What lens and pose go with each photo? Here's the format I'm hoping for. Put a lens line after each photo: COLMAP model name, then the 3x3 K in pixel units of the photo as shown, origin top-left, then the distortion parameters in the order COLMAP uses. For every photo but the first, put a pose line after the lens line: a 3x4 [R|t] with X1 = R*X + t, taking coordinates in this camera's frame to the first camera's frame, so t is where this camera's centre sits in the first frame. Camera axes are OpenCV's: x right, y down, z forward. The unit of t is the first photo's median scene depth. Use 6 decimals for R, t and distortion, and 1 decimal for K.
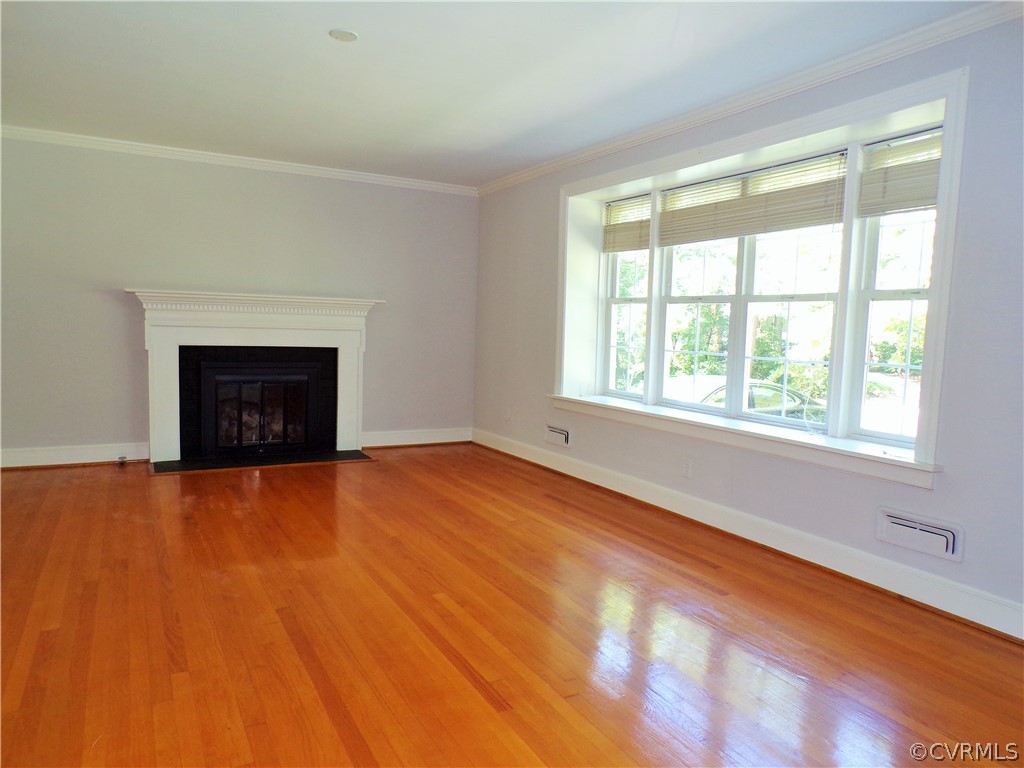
lens RADIAL K [[699.7, 0, 494.6], [0, 699.7, 391.7], [0, 0, 1]] dist [-0.004359, 0.011290]
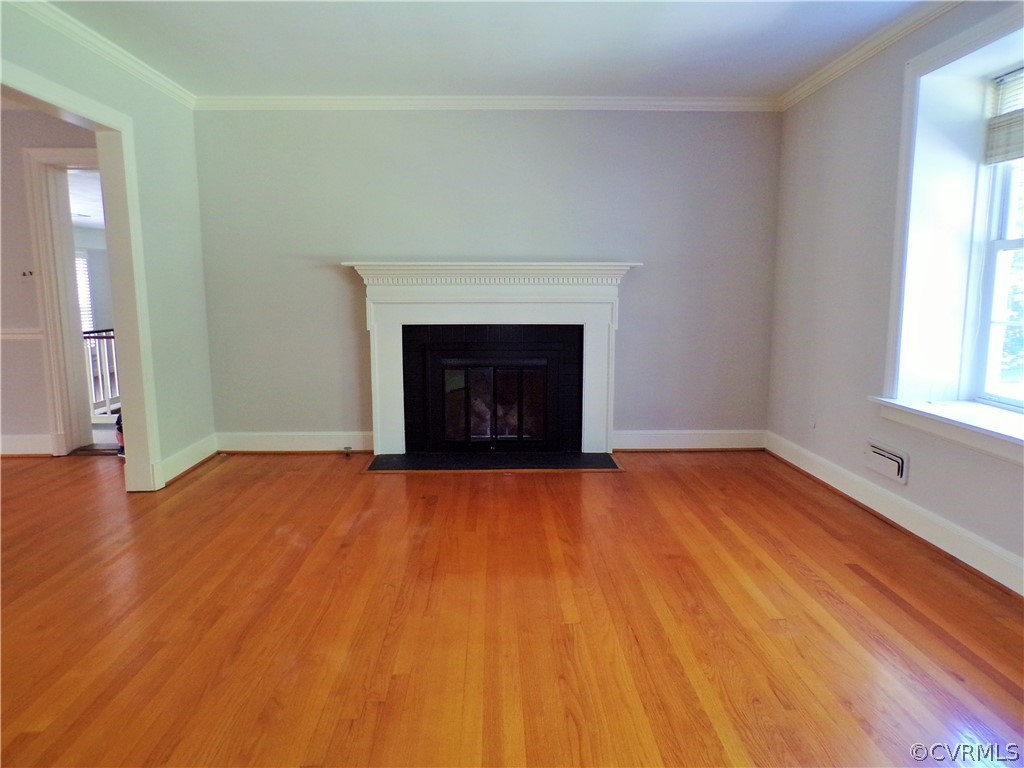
lens RADIAL K [[699.7, 0, 504.1], [0, 699.7, 389.2], [0, 0, 1]] dist [-0.004359, 0.011290]
pose [[0.895899, 0.033140, -0.443021, 0.058523], [-0.013745, 0.998804, 0.046919, -0.029198], [0.444046, -0.035946, 0.895283, 0.273158]]
